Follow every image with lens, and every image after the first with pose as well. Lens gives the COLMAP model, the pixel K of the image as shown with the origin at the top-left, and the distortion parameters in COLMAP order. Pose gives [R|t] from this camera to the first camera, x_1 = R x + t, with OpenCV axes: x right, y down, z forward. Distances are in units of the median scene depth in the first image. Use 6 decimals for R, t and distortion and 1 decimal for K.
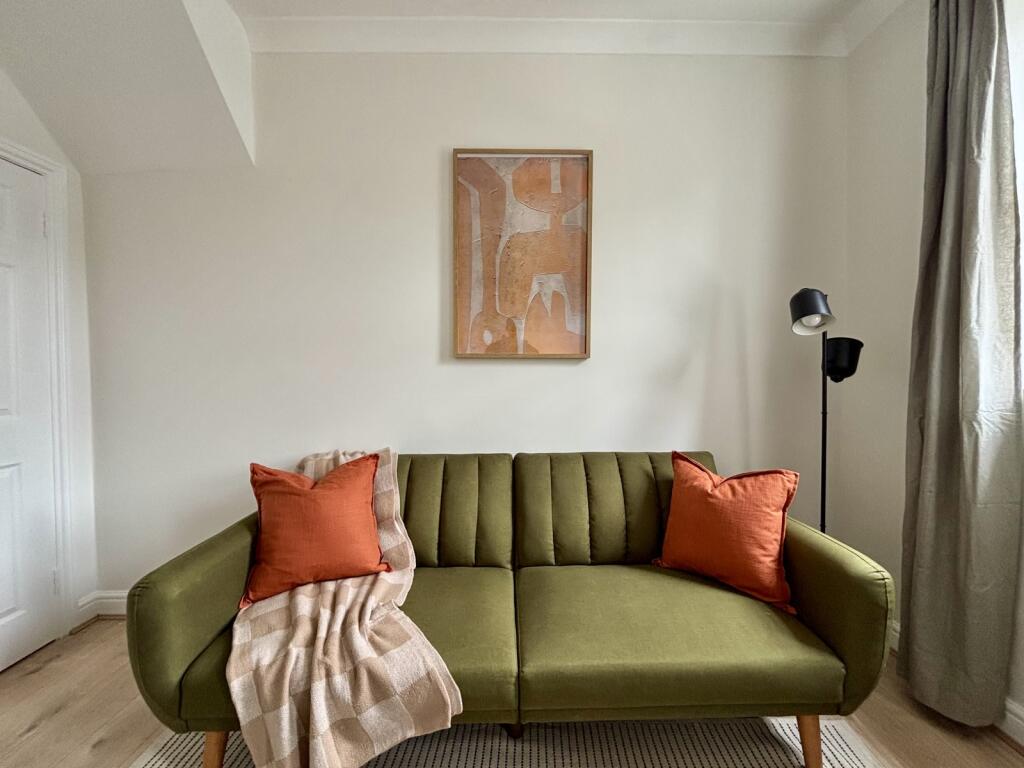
lens RADIAL K [[418.1, 0, 513.8], [0, 418.1, 384.3], [0, 0, 1]] dist [0.001262, 0.000152]
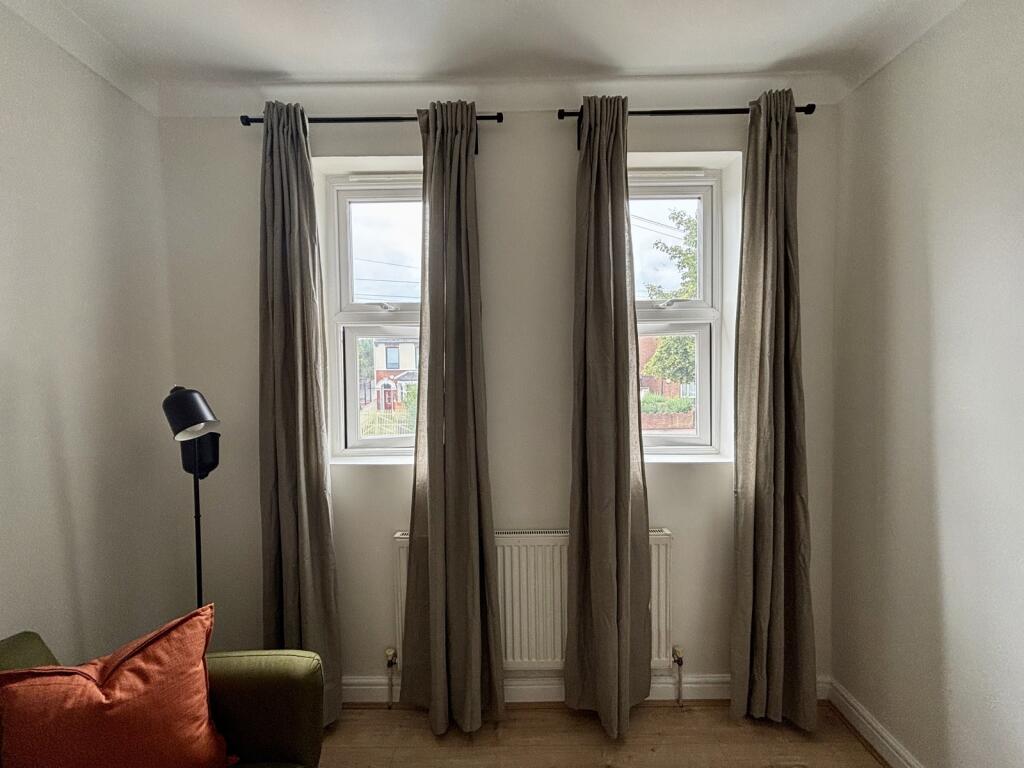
lens RADIAL K [[415.6, 0, 511.1], [0, 415.6, 381.9], [0, 0, 1]] dist [0.000449, -0.000046]
pose [[-0.007703, -0.037892, 0.999252, -0.179368], [0.048224, 0.998105, 0.038220, -0.241414], [-0.998807, 0.048482, -0.005862, 0.314062]]
